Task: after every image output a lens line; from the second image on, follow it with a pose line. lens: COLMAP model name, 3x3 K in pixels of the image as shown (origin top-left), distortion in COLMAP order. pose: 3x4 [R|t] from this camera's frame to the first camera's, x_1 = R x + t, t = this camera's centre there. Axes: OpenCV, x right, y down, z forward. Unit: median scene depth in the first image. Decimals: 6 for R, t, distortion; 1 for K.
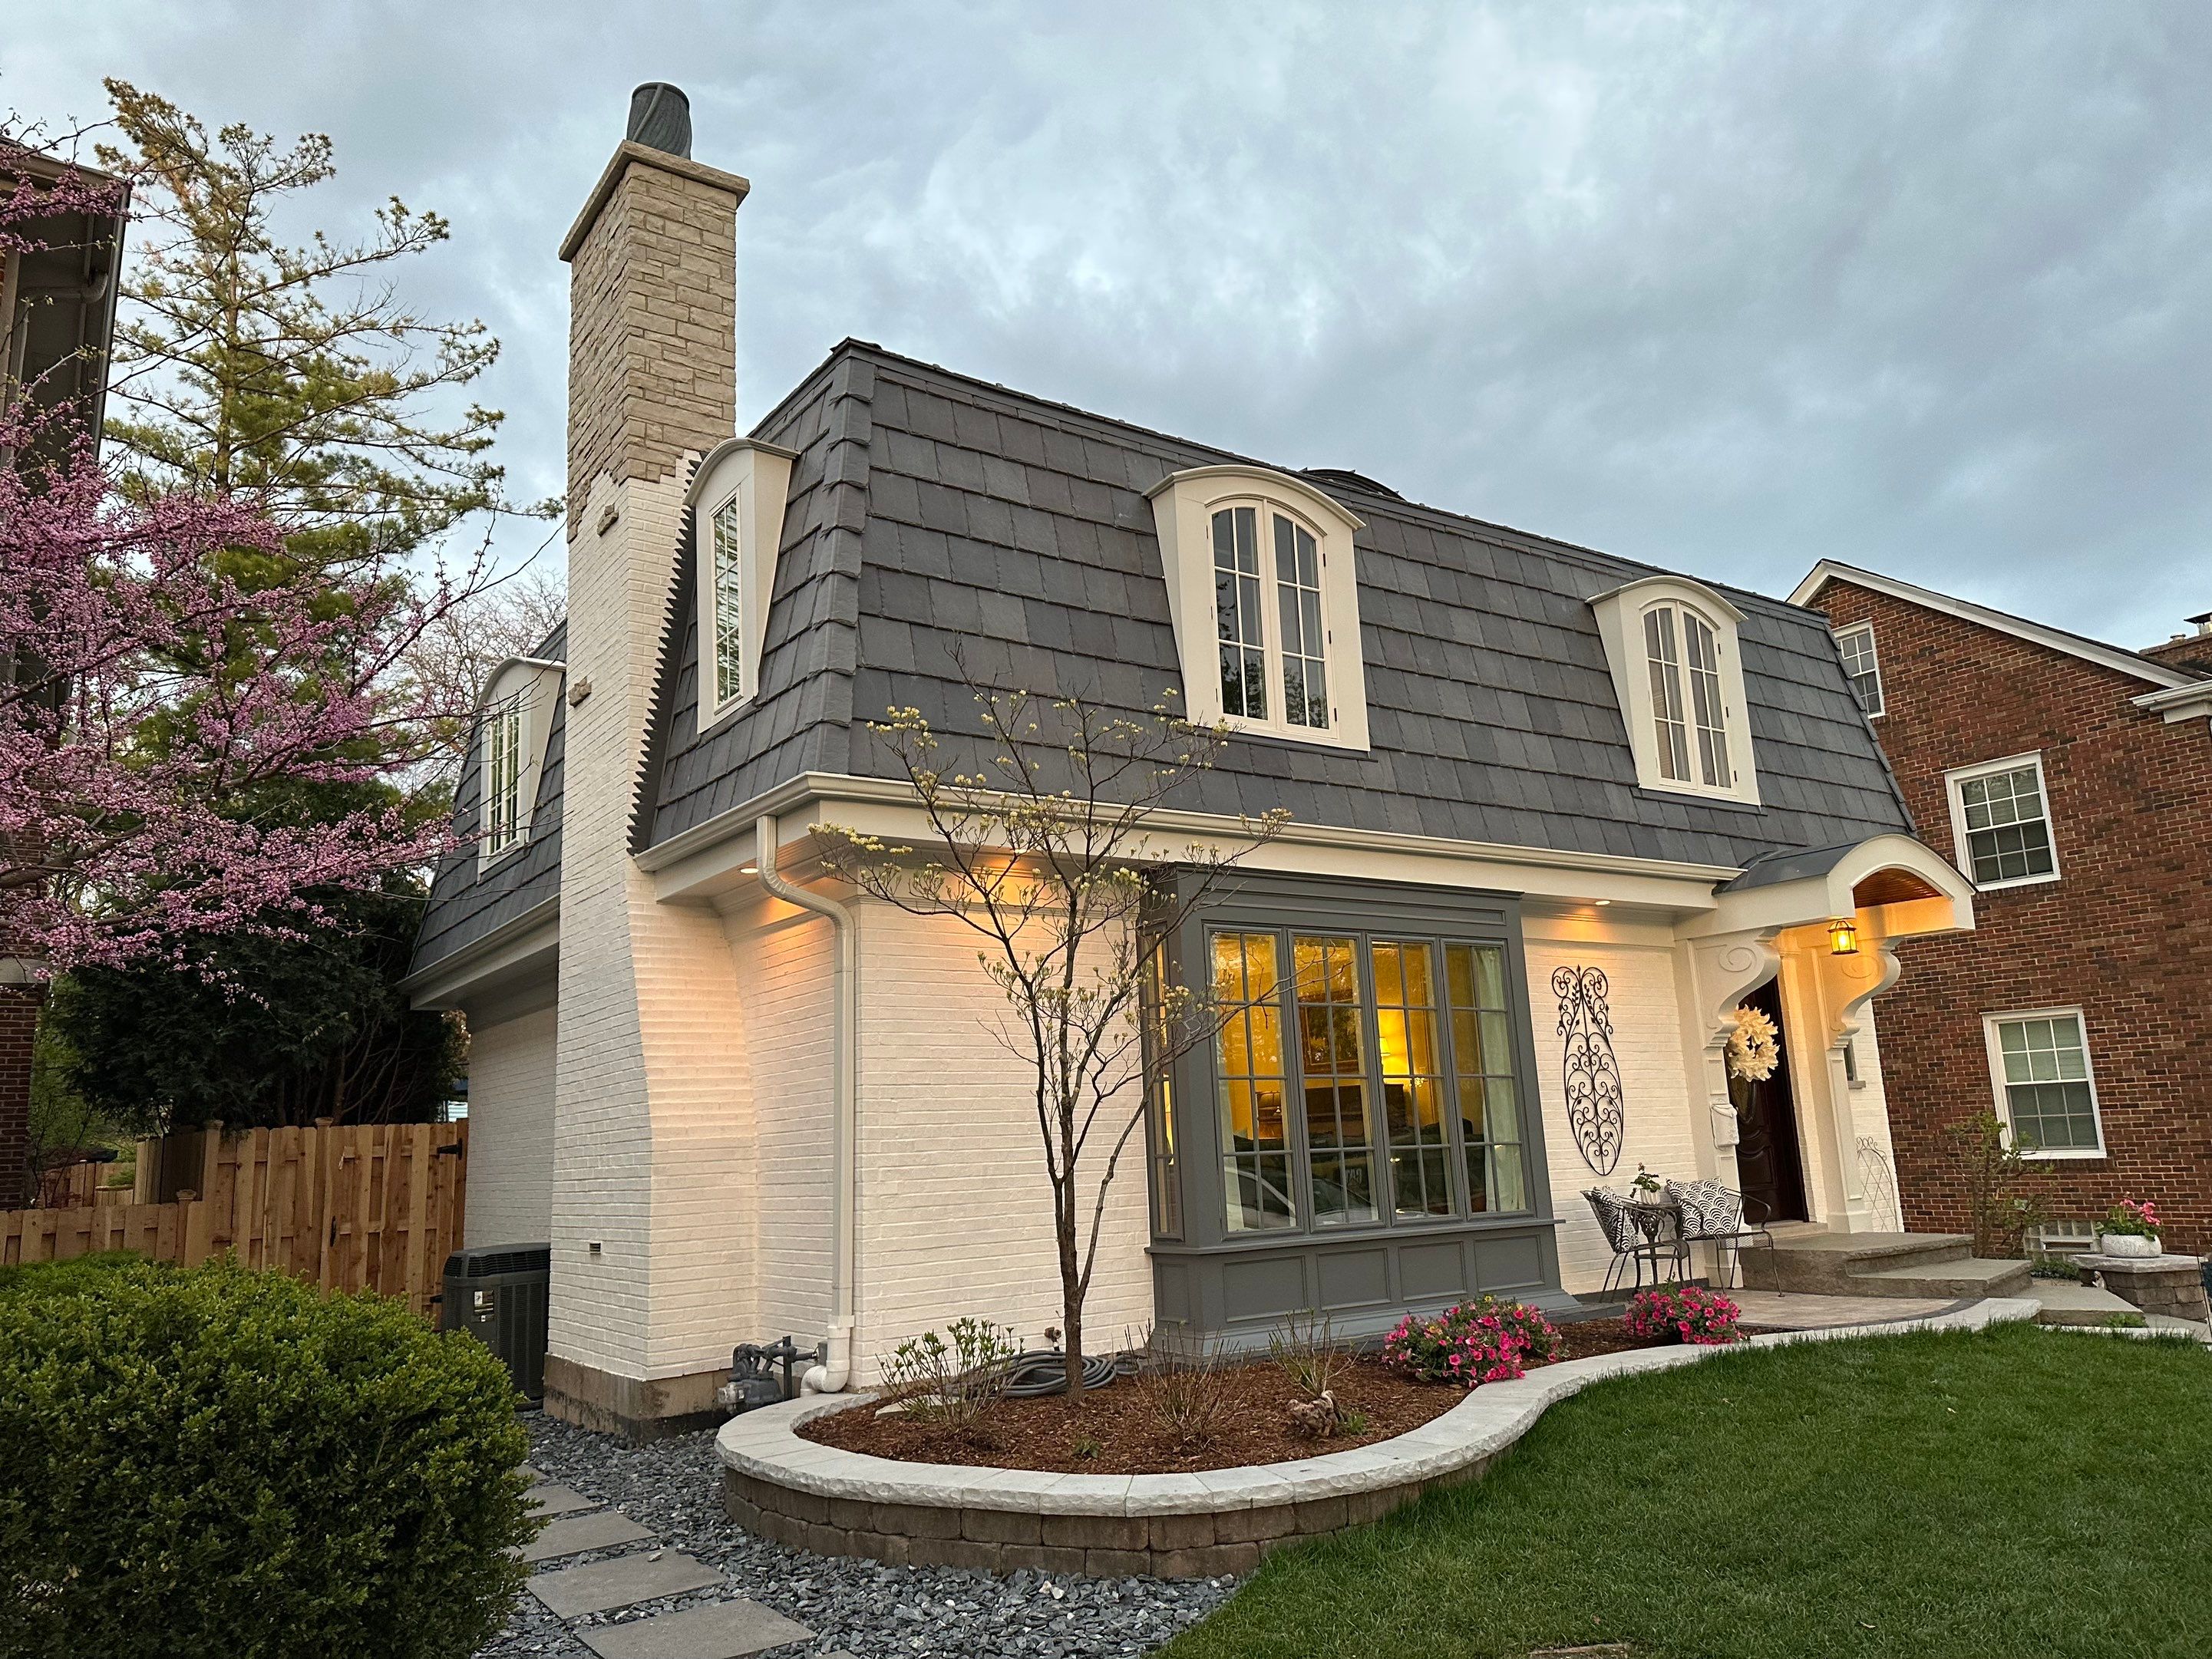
lens RADIAL K [[1528.7, 0, 1093.6], [0, 1528.7, 840.2], [0, 0, 1]] dist [0.183465, -0.347678]
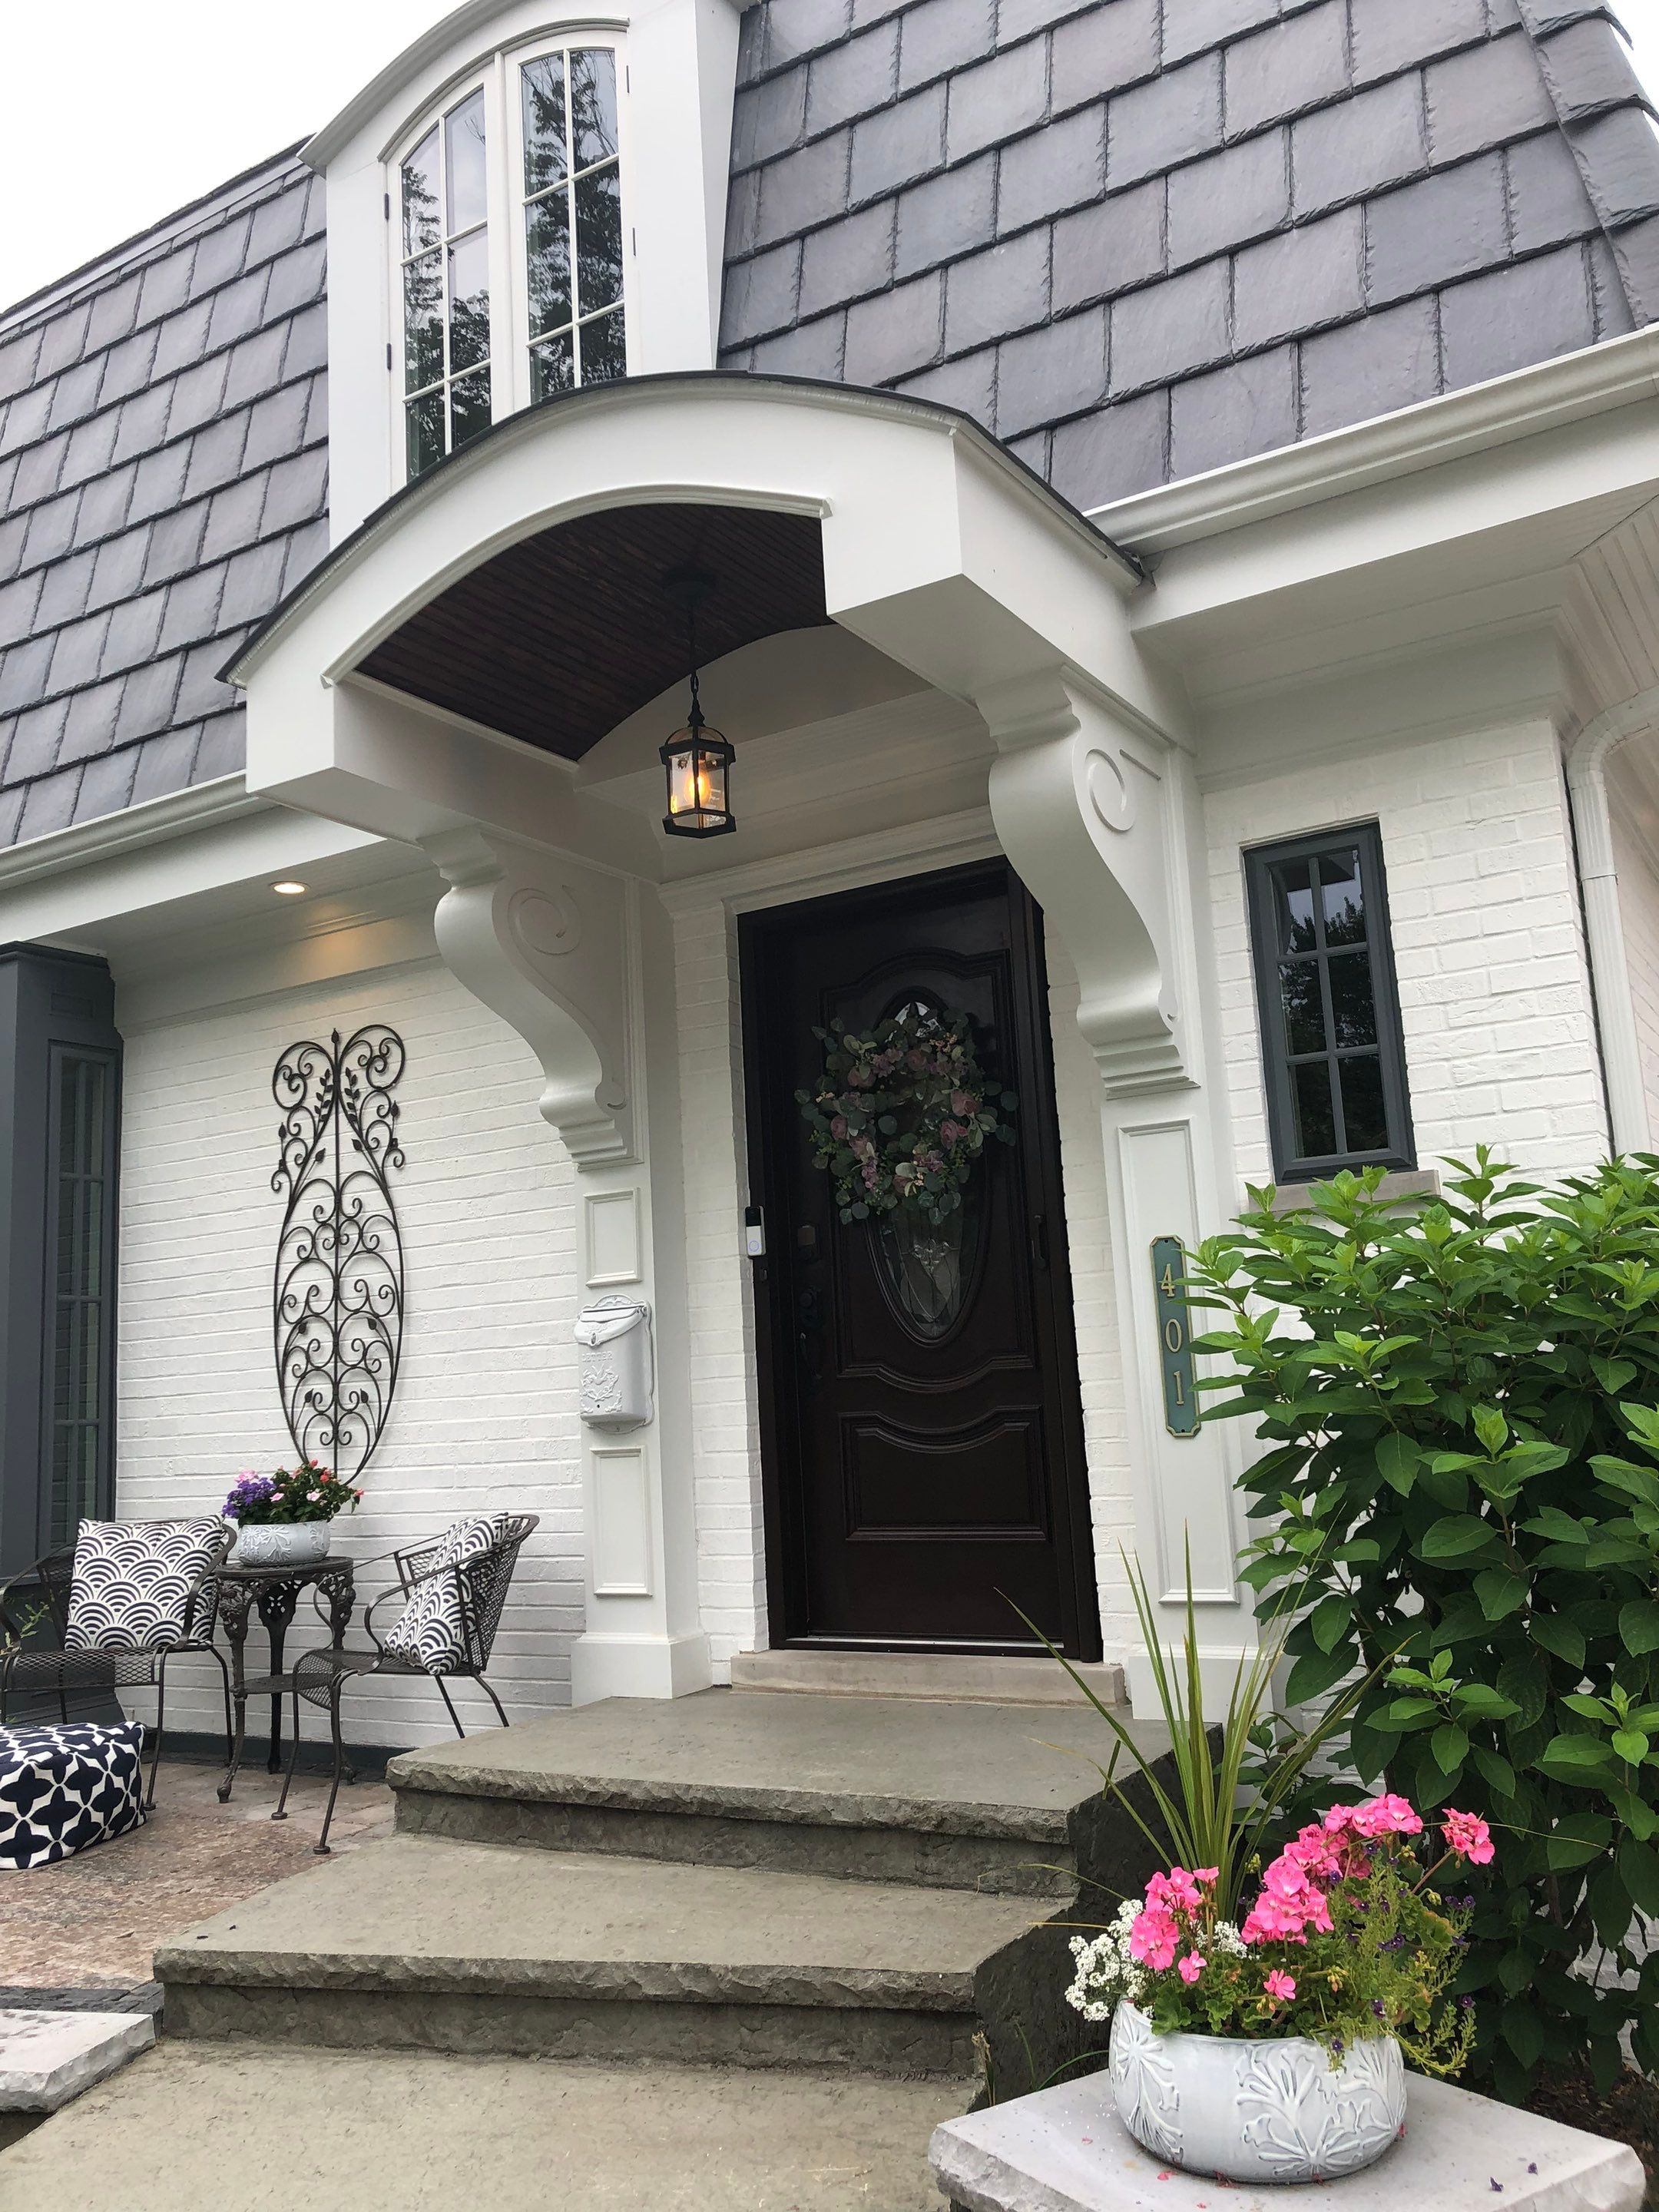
lens RADIAL K [[1809.2, 0, 822.0], [0, 1809.2, 1089.1], [0, 0, 1]] dist [0.049580, -0.036065]
pose [[0.406226, -0.137171, -0.903418, 0.939298], [0.210619, 0.976103, -0.053501, 0.172478], [0.889168, -0.168543, 0.425410, 0.990957]]
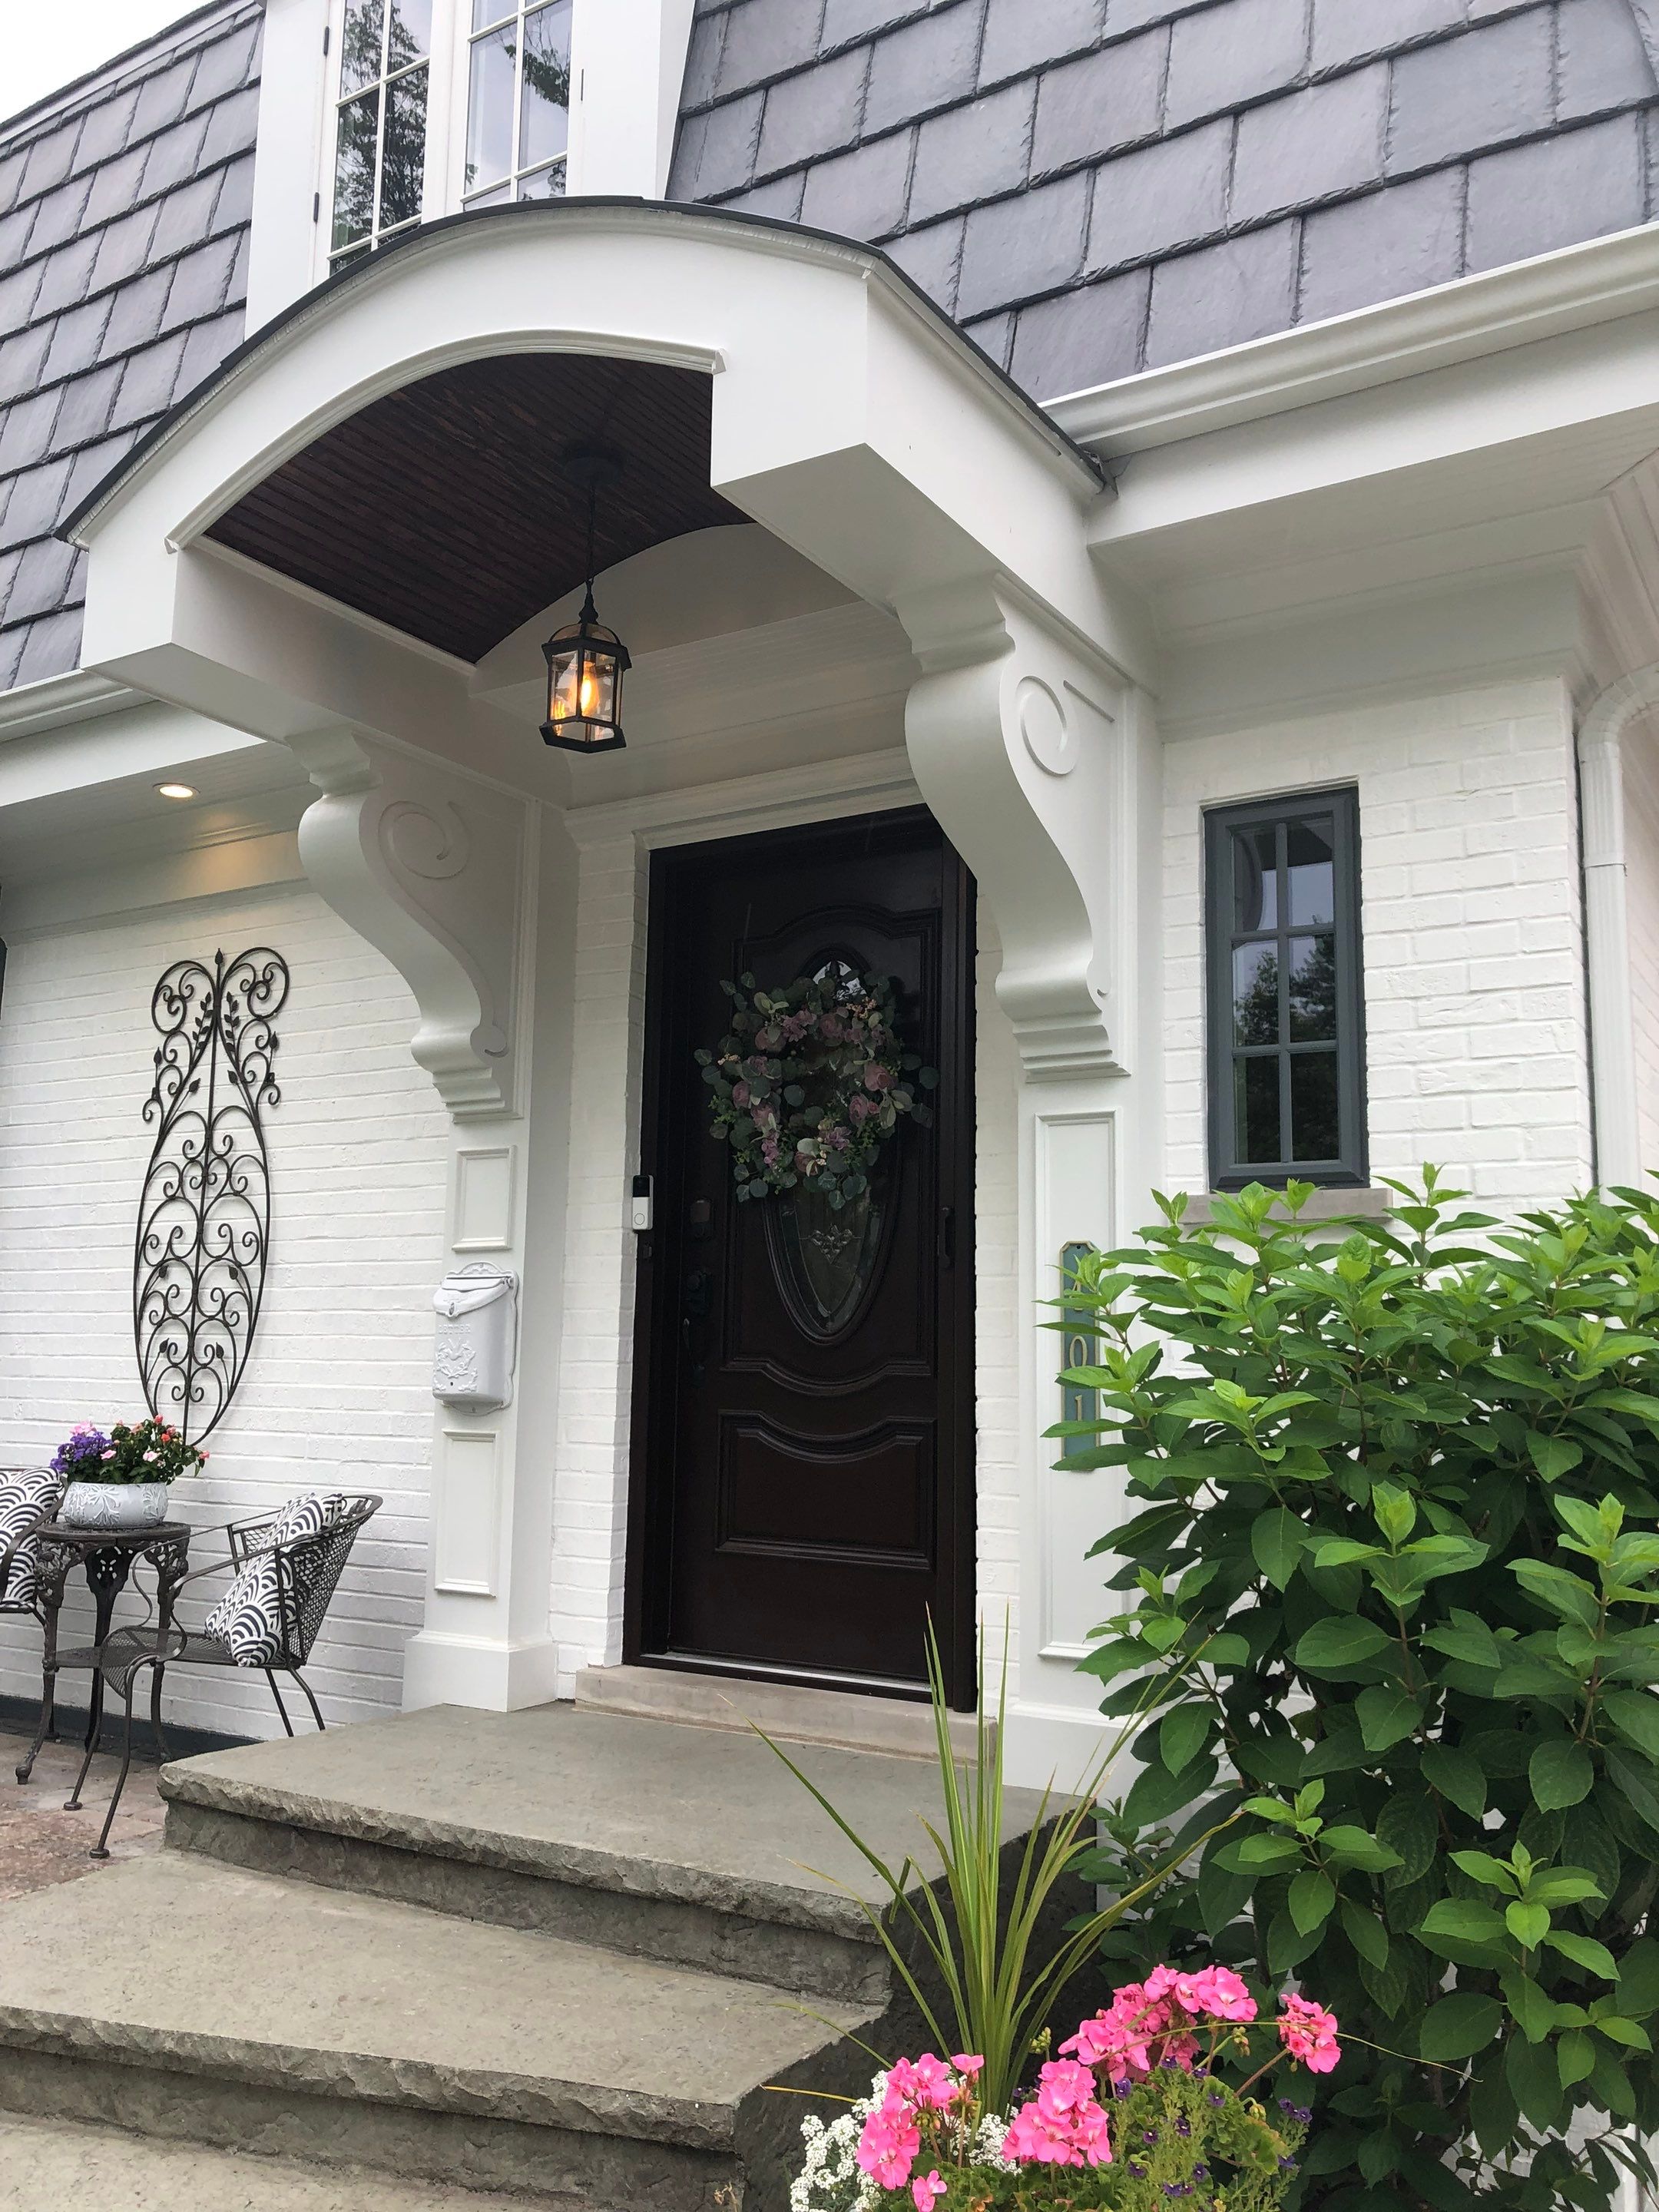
lens RADIAL K [[1815.4, 0, 809.7], [0, 1815.4, 1104.5], [0, 0, 1]] dist [0.022093, 0.000457]
pose [[0.398756, -0.086099, -0.913006, 0.905385], [0.141786, 0.989400, -0.031378, 0.176124], [0.906030, -0.116940, 0.406737, 1.037889]]
